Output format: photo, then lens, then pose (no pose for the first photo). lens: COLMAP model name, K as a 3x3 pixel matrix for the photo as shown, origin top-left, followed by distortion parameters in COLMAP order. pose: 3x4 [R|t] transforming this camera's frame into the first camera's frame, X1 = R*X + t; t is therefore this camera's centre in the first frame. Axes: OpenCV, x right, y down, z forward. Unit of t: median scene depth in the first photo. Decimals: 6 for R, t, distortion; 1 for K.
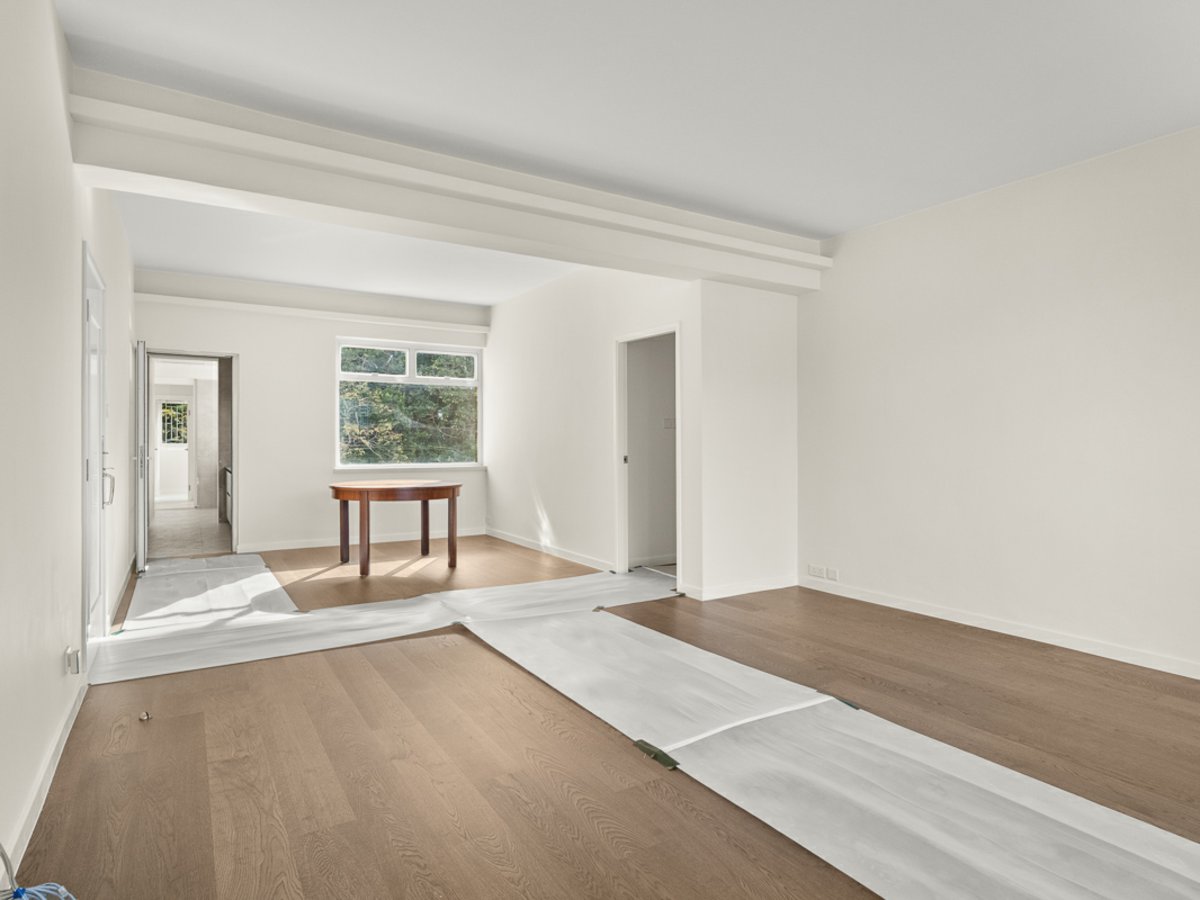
lens RADIAL K [[696.0, 0, 594.0], [0, 696.0, 447.6], [0, 0, 1]] dist [-0.006043, -0.003042]
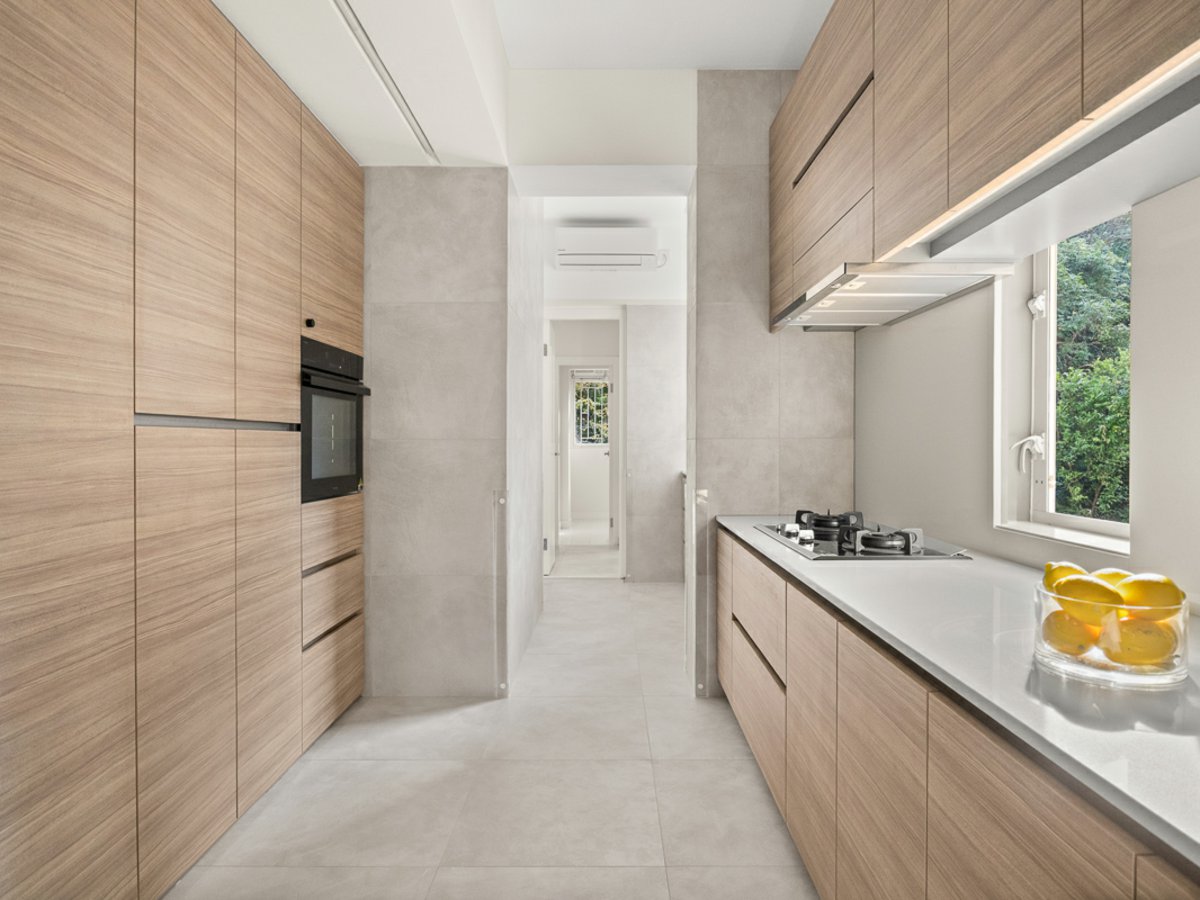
lens RADIAL K [[696.0, 0, 599.8], [0, 696.0, 449.0], [0, 0, 1]] dist [-0.006043, -0.003042]
pose [[0.857825, 0.001278, -0.513941, -0.237472], [0.003313, 0.999962, 0.008017, -0.007092], [0.513931, -0.008580, 0.857788, 0.403488]]
